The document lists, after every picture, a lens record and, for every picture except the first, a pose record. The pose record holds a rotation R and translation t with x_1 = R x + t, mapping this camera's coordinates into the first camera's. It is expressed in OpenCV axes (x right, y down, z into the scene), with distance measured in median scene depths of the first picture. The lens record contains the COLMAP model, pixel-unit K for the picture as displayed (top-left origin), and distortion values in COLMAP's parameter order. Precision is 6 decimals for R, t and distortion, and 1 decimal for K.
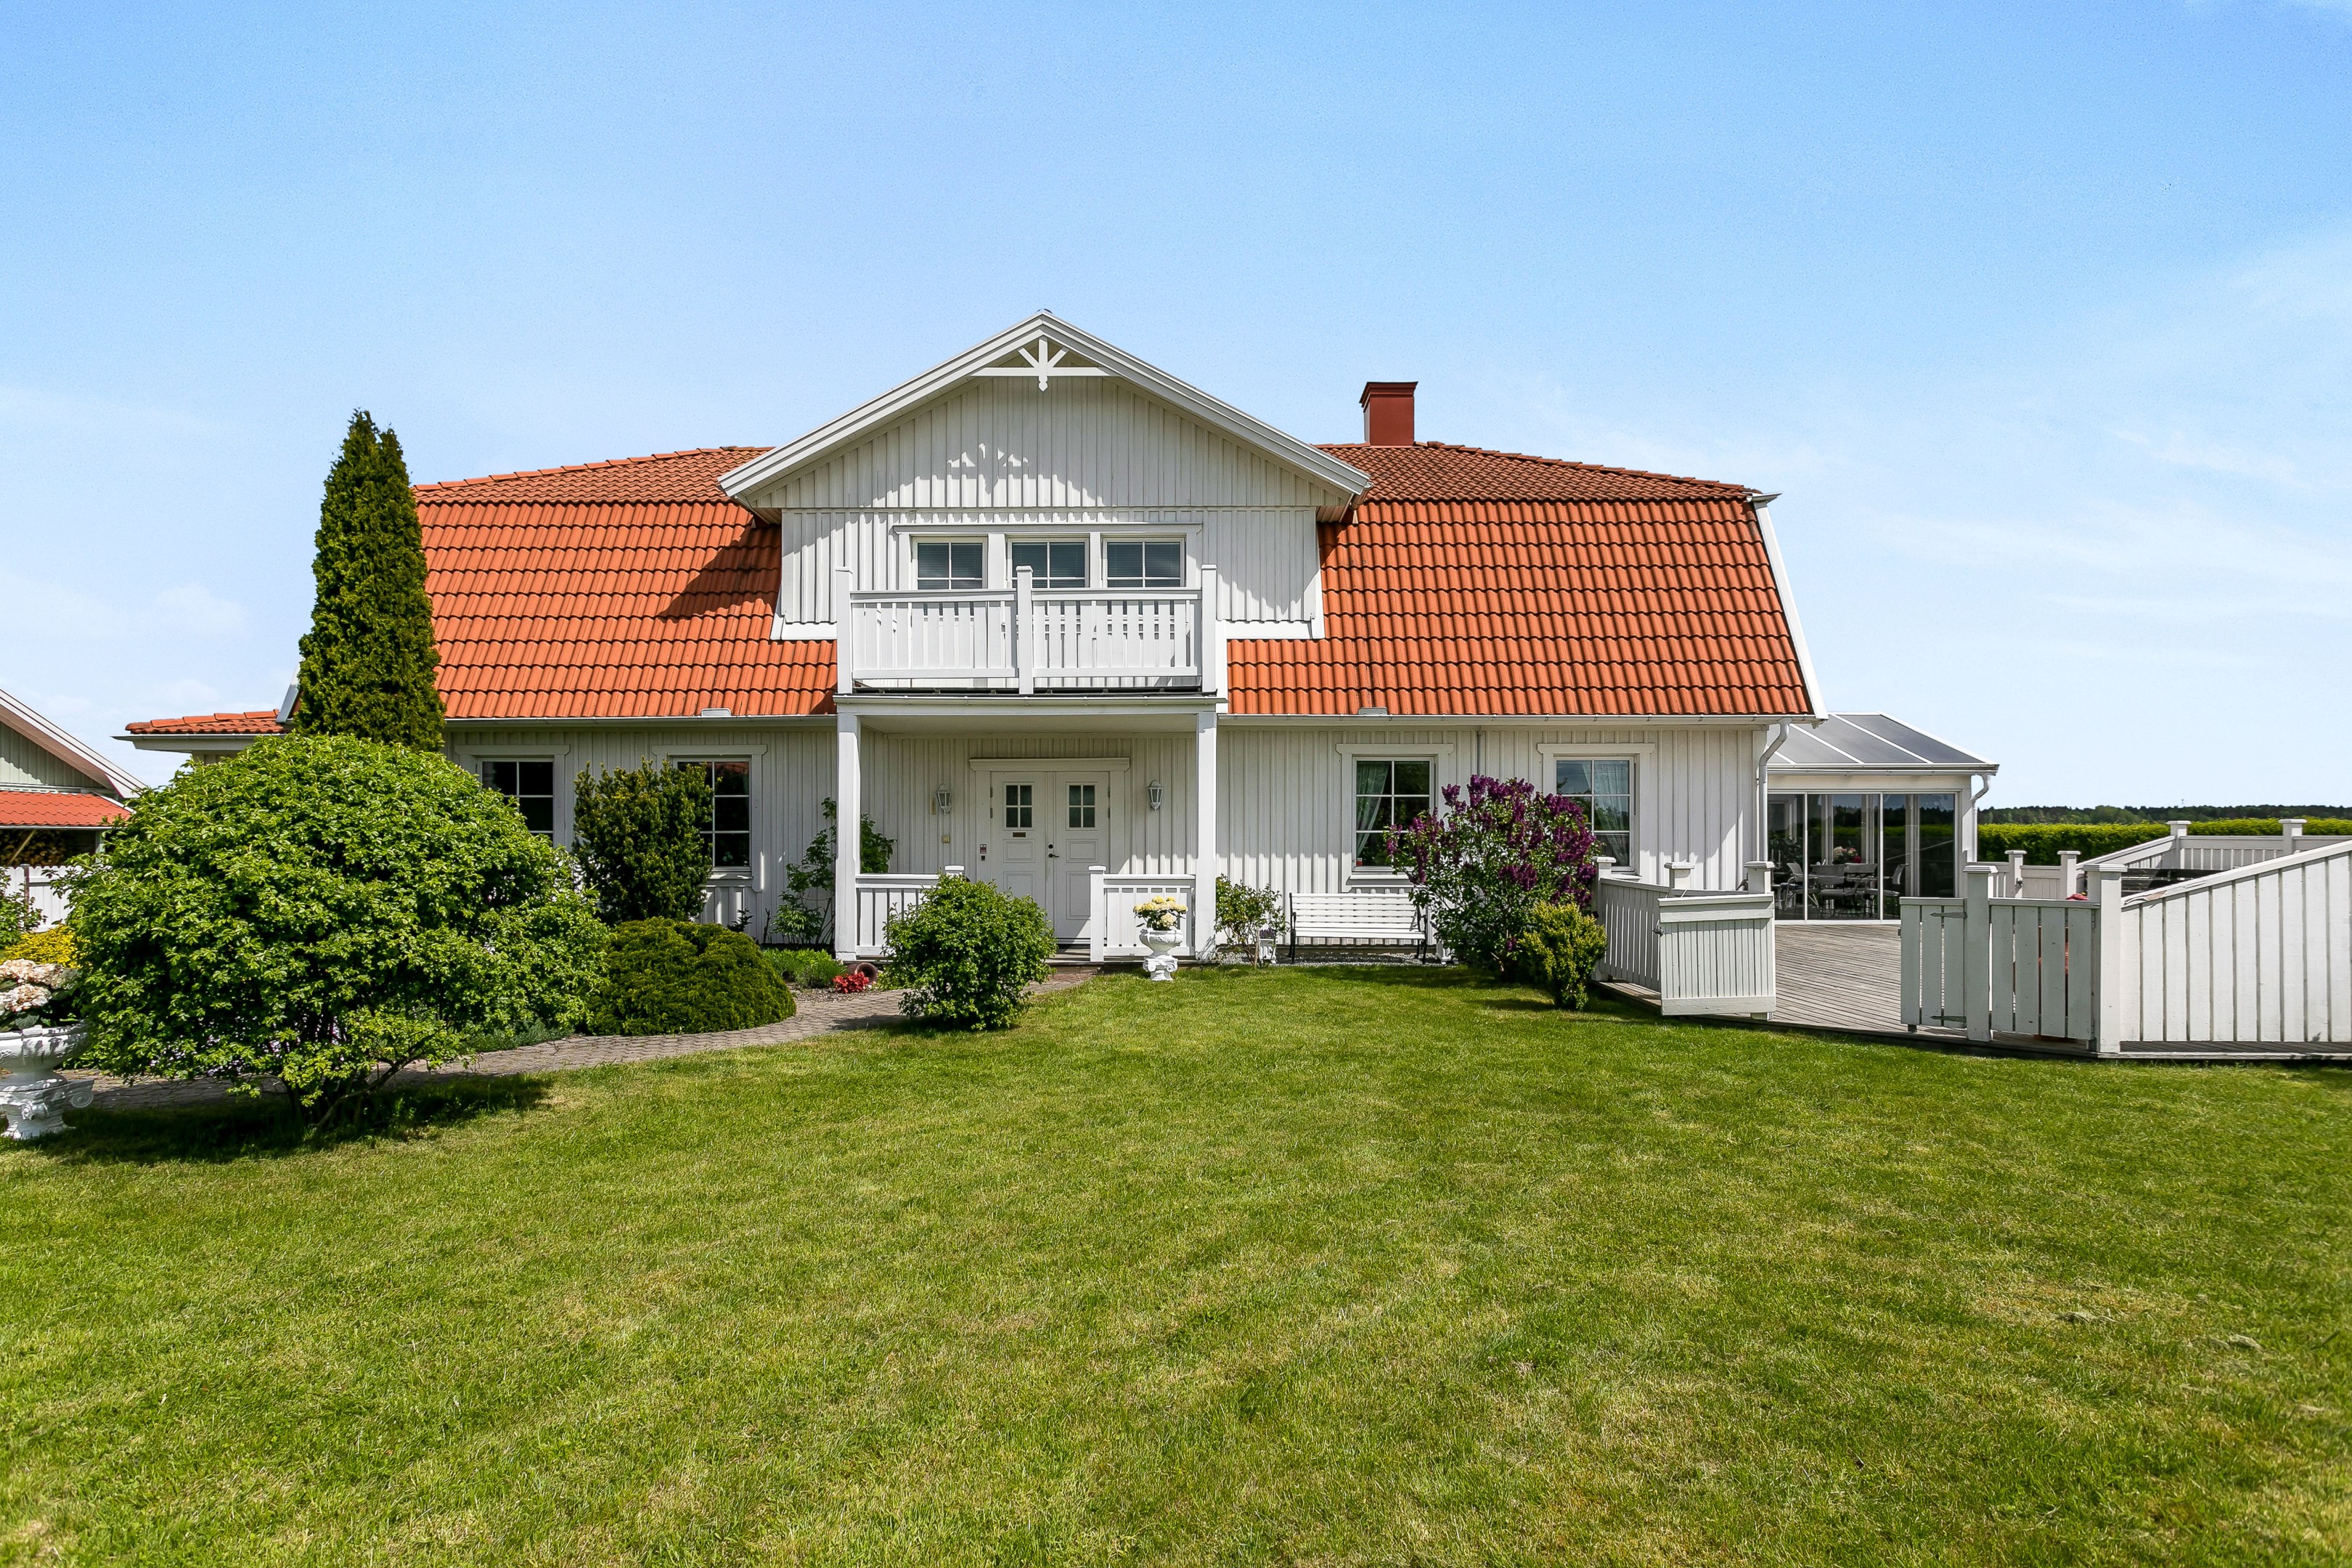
lens RADIAL K [[1211.6, 0, 1158.8], [0, 1211.6, 834.9], [0, 0, 1]] dist [-0.001117, -0.000132]
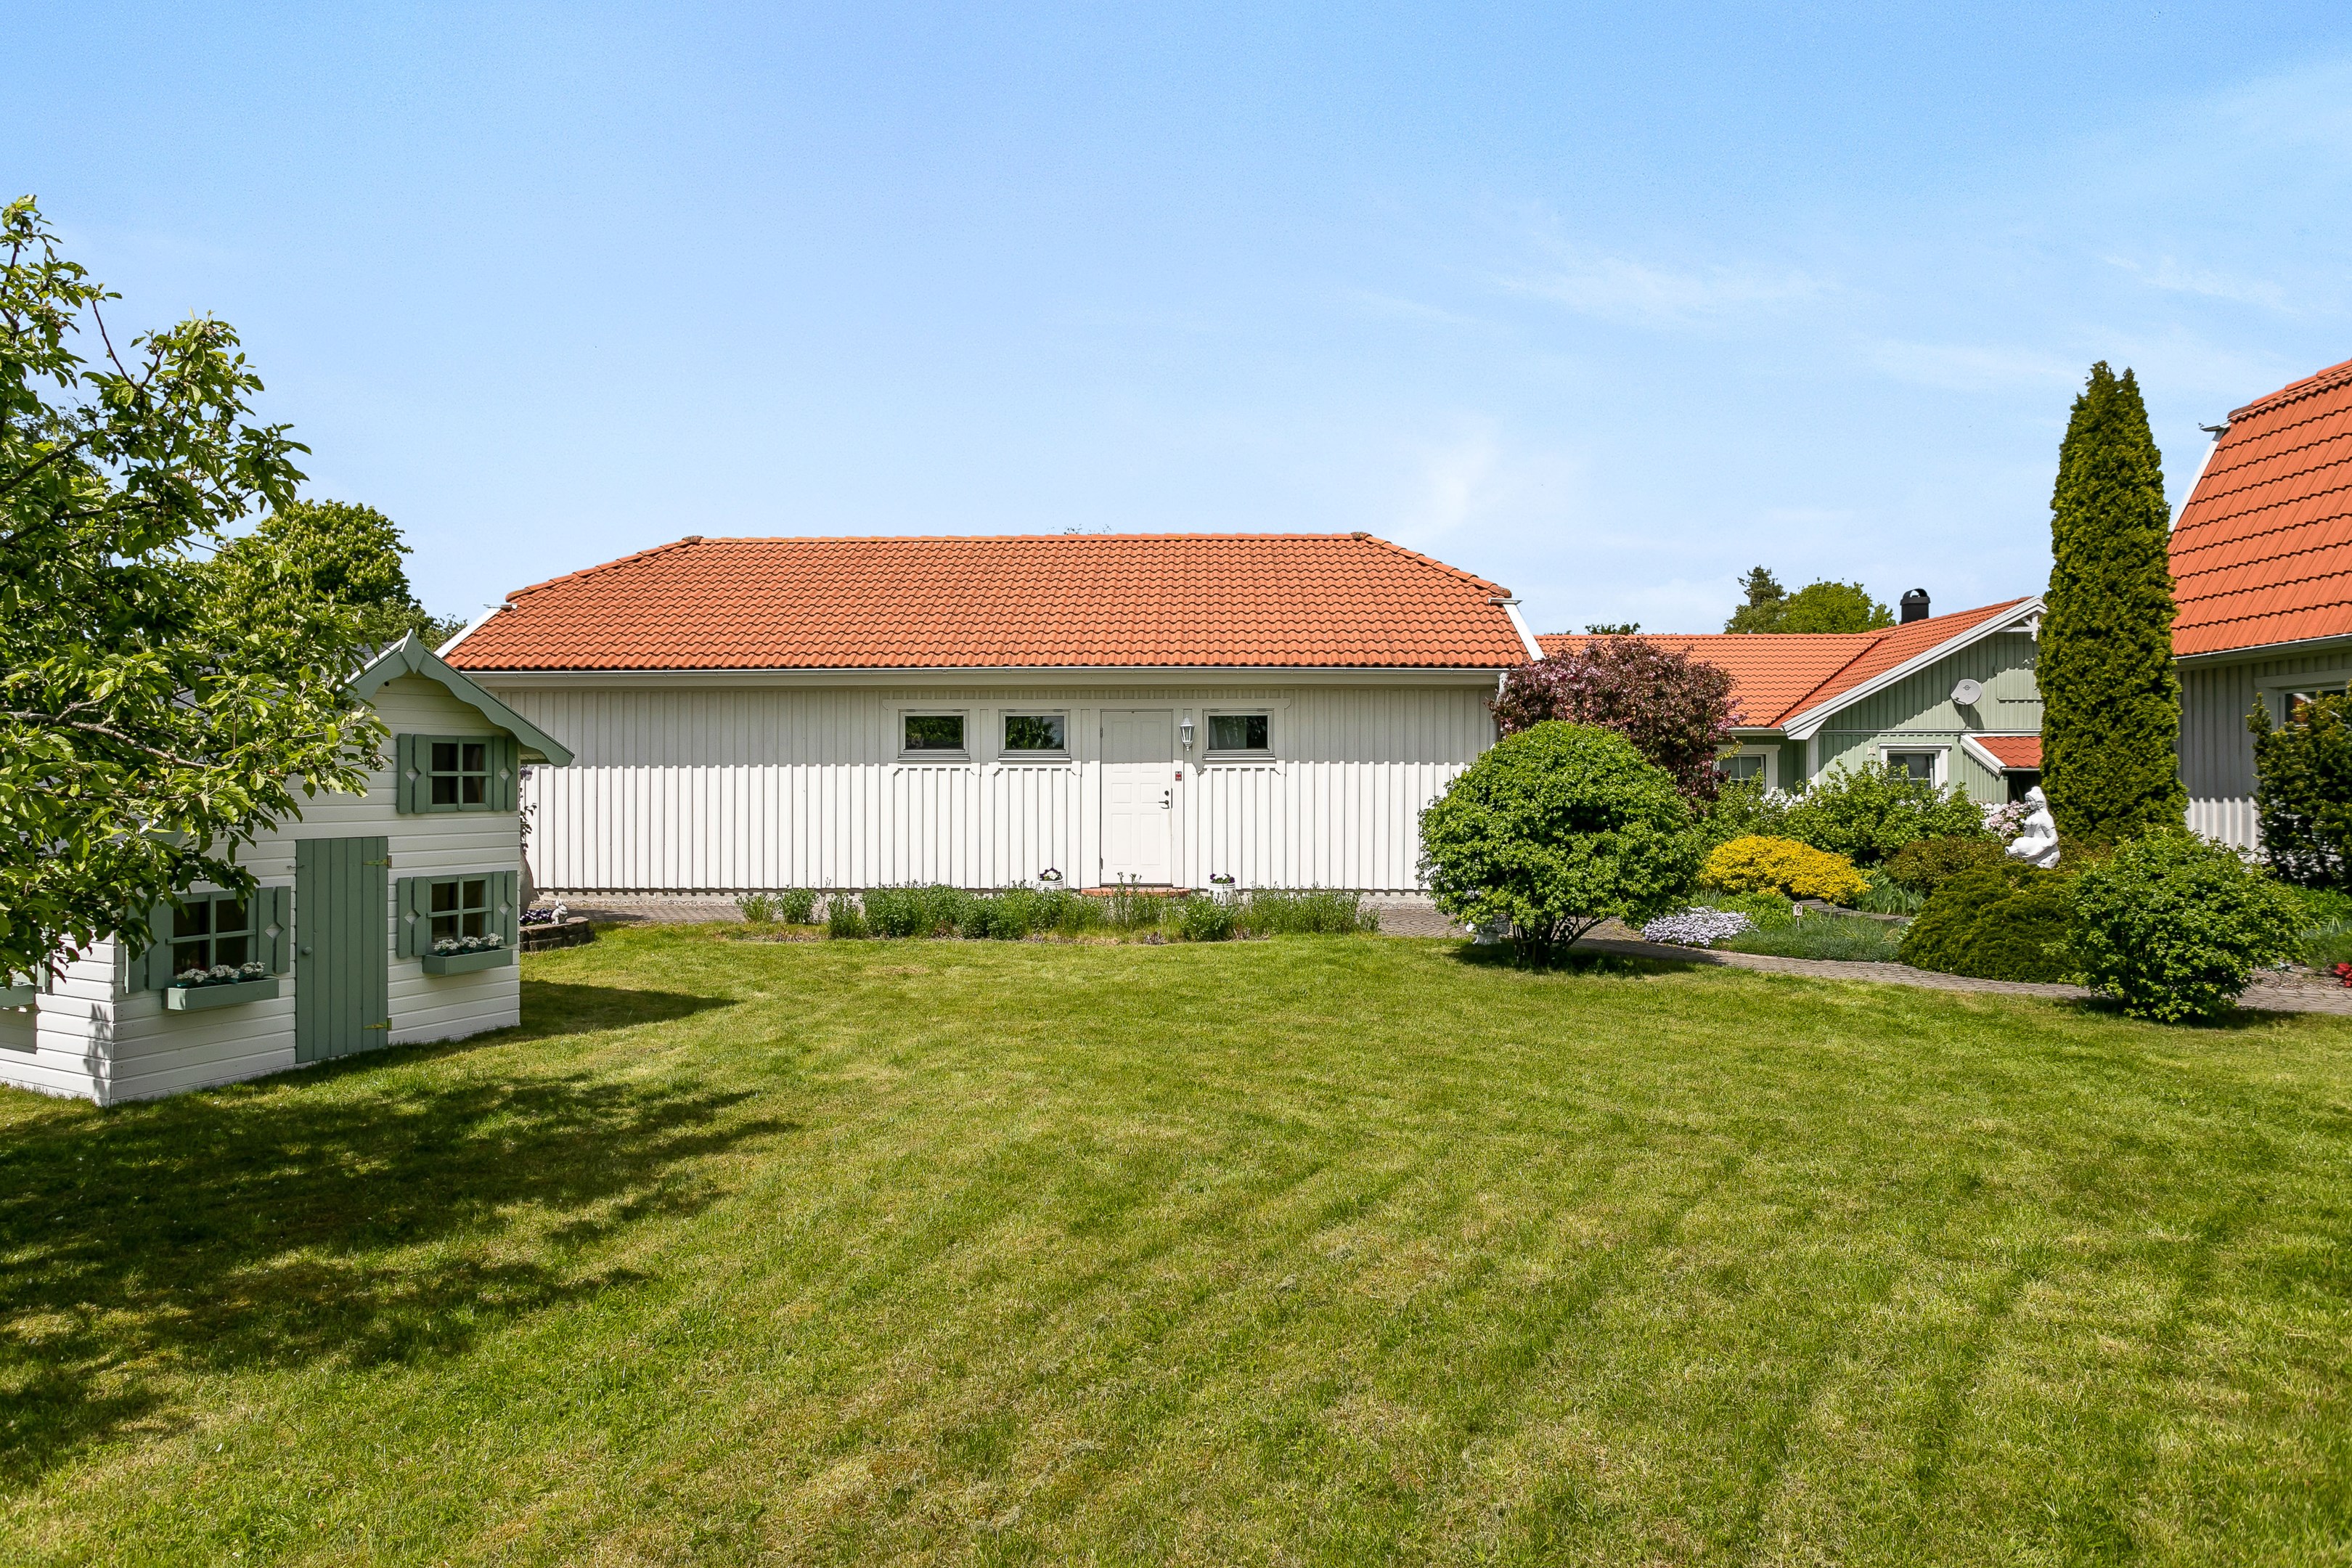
lens RADIAL K [[1408.8, 0, 1176.0], [0, 1408.8, 784.0], [0, 0, 1]] dist [0.010258, 0.000529]
pose [[-0.000741, 0.002719, -0.999996, 0.478548], [0.006831, 0.999973, 0.002714, -0.003416], [0.999976, -0.006829, -0.000759, 0.199697]]
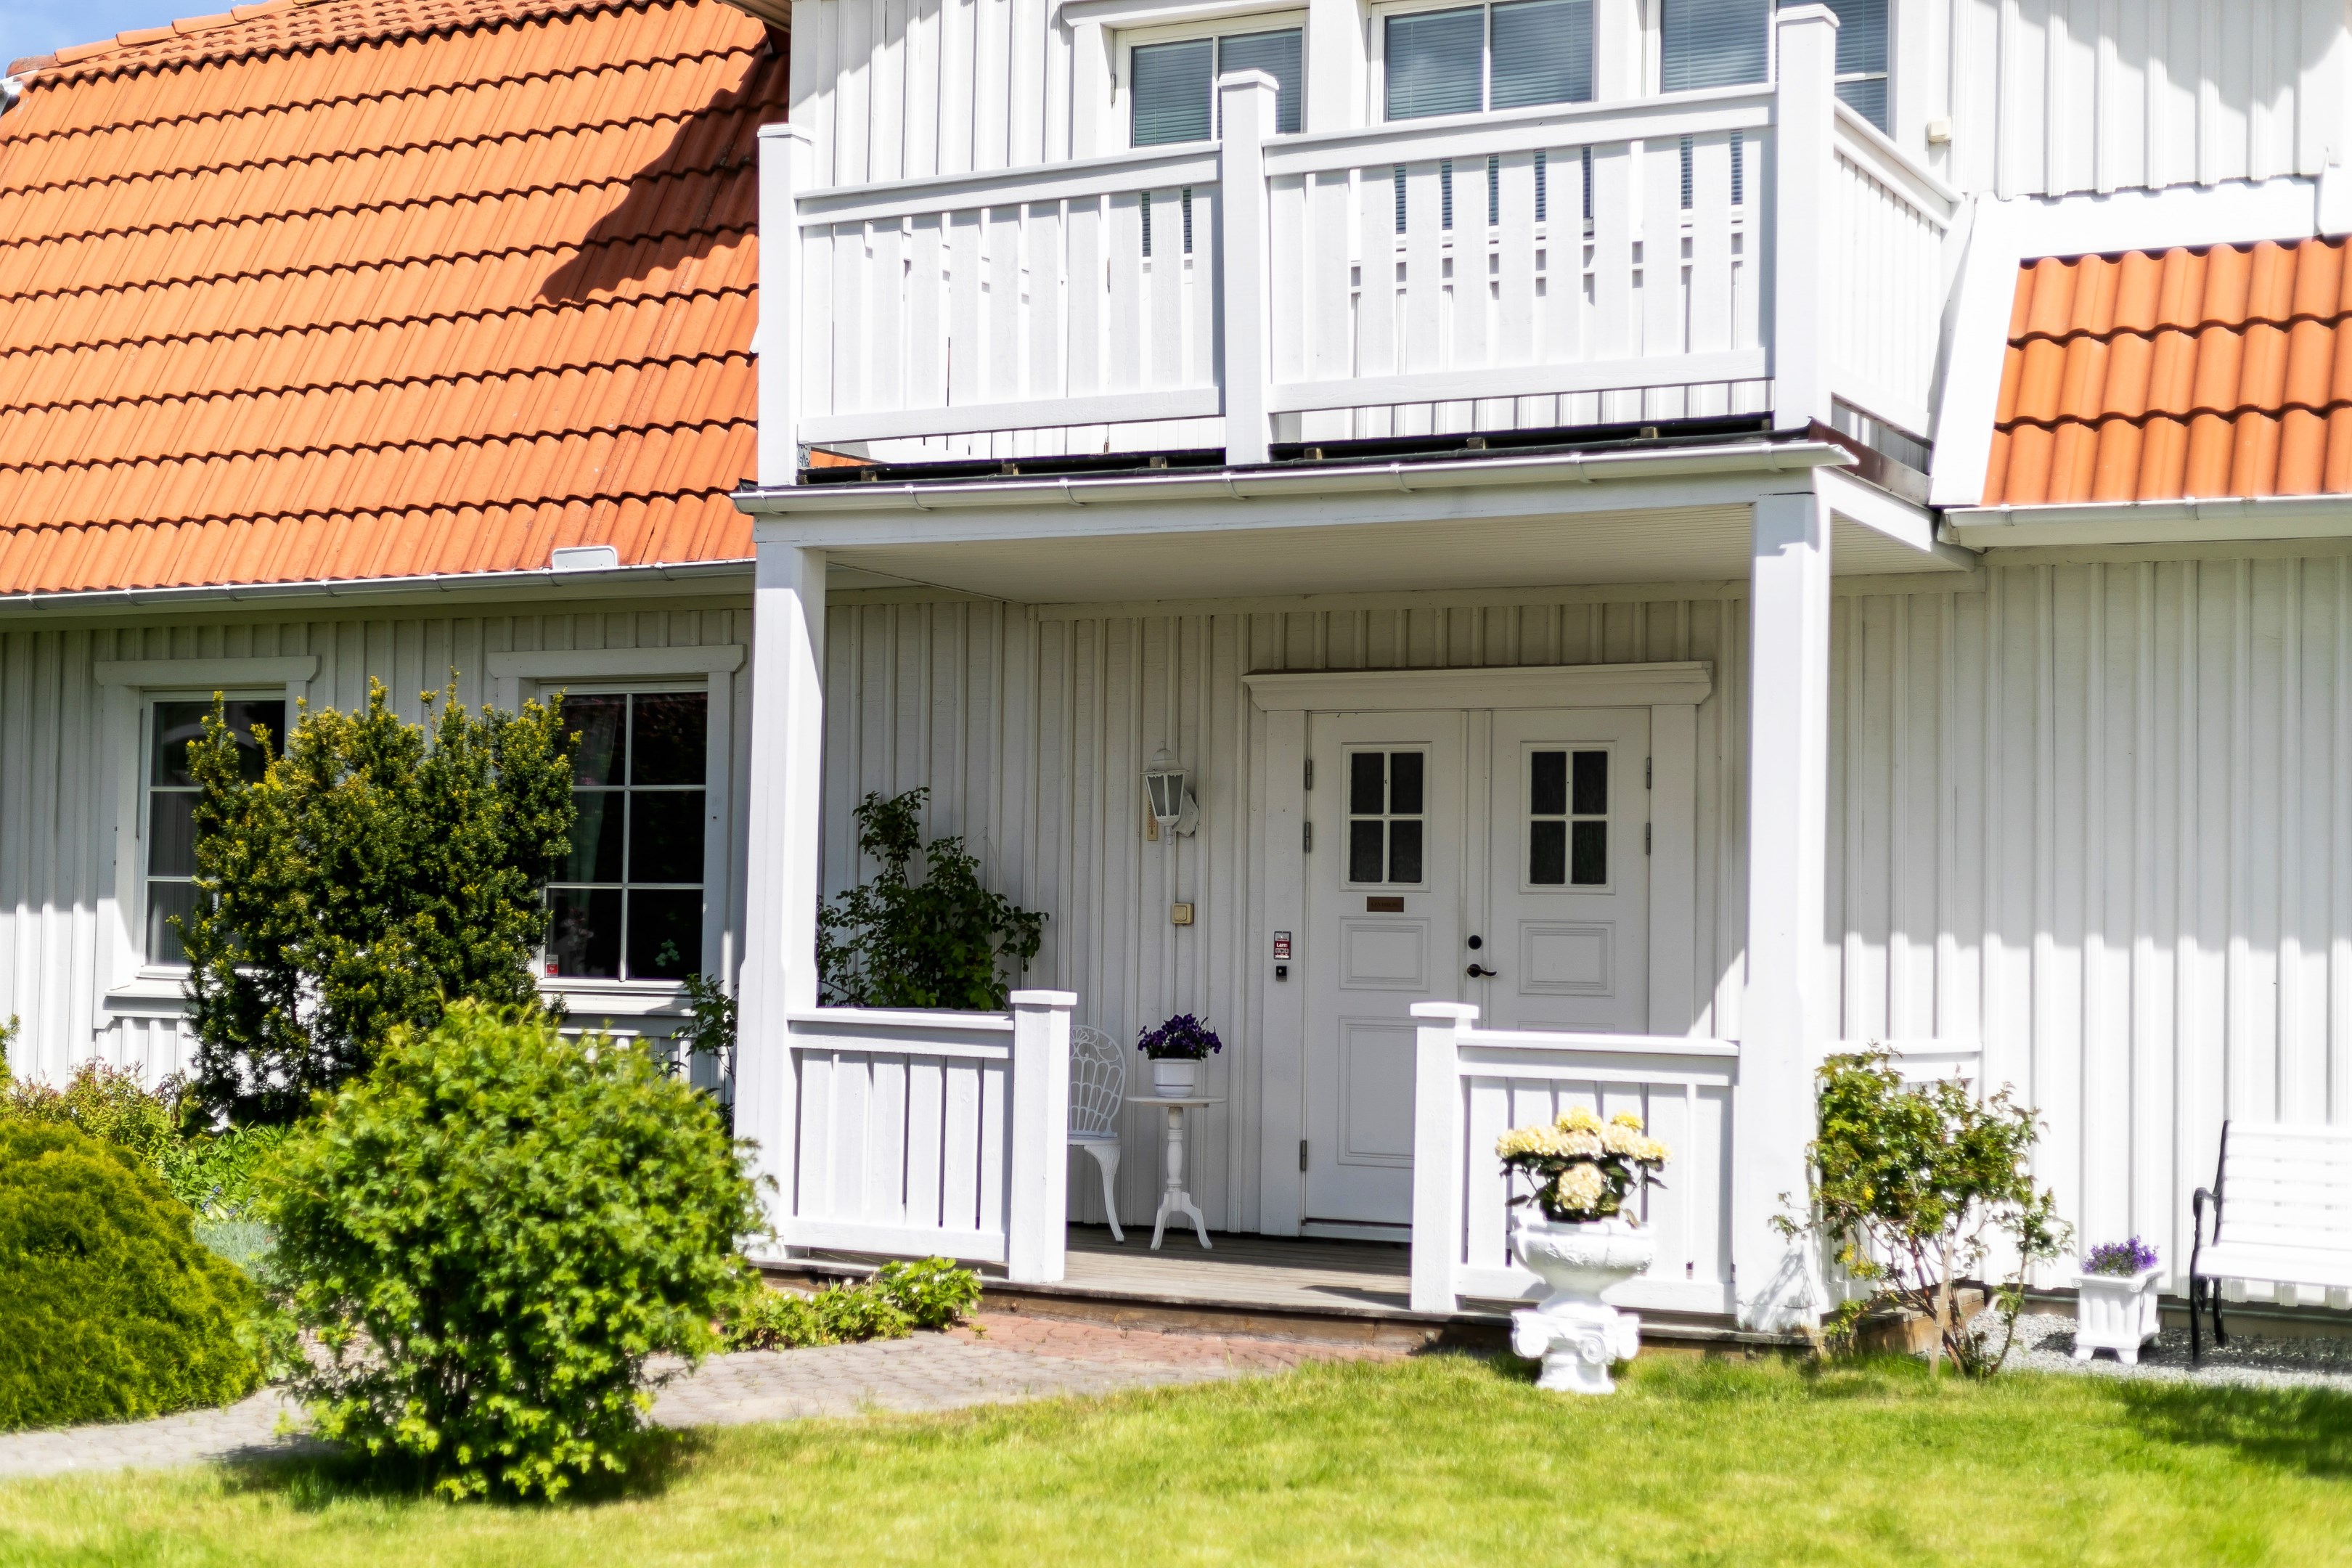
lens RADIAL K [[3369.2, 0, 1176.0], [0, 3369.2, 784.0], [0, 0, 1]] dist [-0.016266, 0.115632]
pose [[0.893119, -0.002081, -0.449815, 0.241792], [-0.016707, 0.999146, -0.037795, 0.002788], [0.449510, 0.041270, 0.892322, 0.168779]]
